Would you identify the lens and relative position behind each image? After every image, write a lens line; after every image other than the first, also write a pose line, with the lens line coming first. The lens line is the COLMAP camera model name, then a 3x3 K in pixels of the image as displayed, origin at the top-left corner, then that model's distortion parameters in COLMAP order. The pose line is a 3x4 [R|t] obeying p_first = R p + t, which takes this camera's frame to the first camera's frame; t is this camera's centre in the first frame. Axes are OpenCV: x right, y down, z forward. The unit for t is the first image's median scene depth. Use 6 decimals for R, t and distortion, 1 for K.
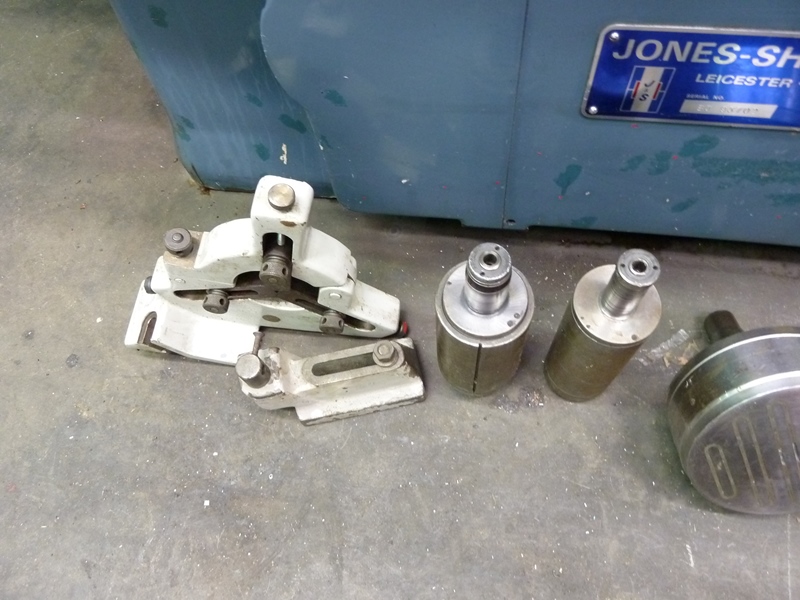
lens RADIAL K [[602.0, 0, 402.2], [0, 602.0, 301.4], [0, 0, 1]] dist [-0.037339, 0.006621]
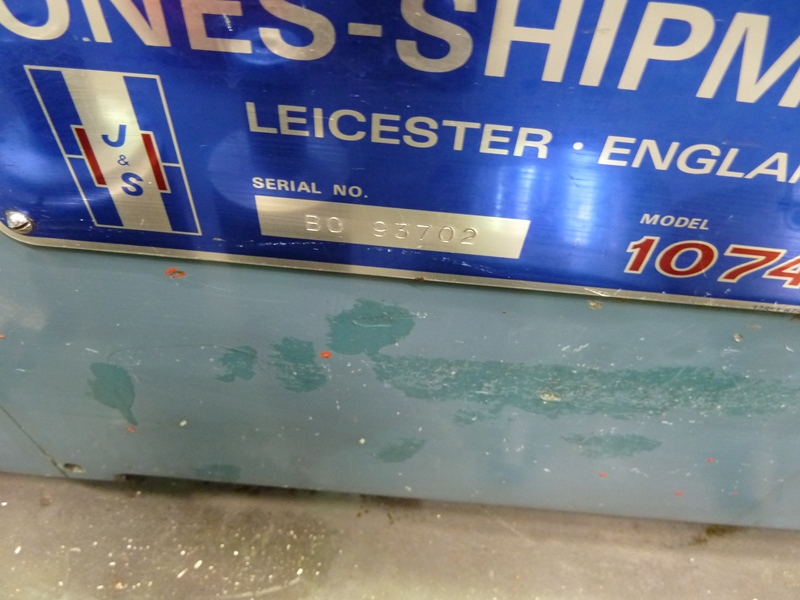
lens RADIAL K [[602.0, 0, 397.9], [0, 602.0, 299.3], [0, 0, 1]] dist [-0.037339, 0.006621]
pose [[0.985723, 0.028590, 0.165933, 0.440759], [0.013428, 0.968993, -0.246723, -0.180055], [-0.167841, 0.245428, 0.954774, 0.611109]]
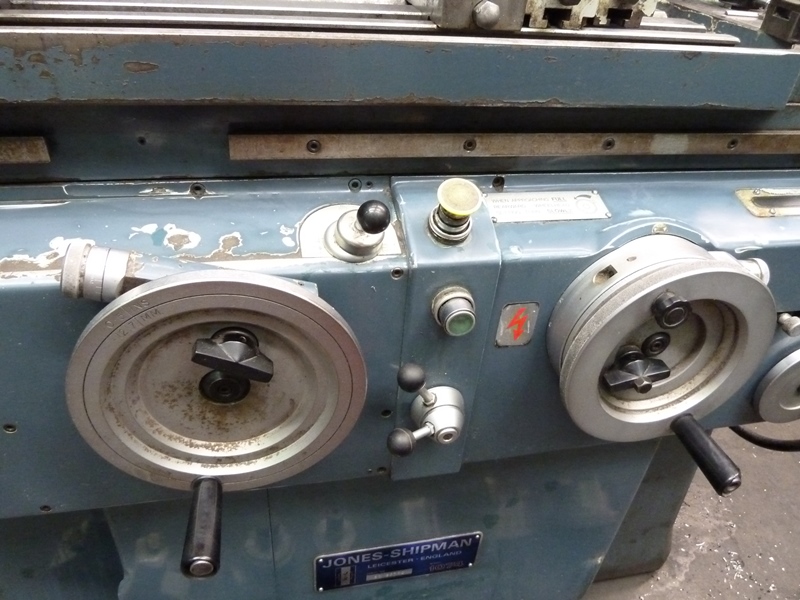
lens RADIAL K [[602.0, 0, 397.0], [0, 602.0, 299.4], [0, 0, 1]] dist [-0.037339, 0.006621]
pose [[0.926414, -0.073131, 0.369336, -0.060303], [0.251327, 0.850523, -0.462001, -0.163762], [-0.280342, 0.520828, 0.806316, -0.883803]]
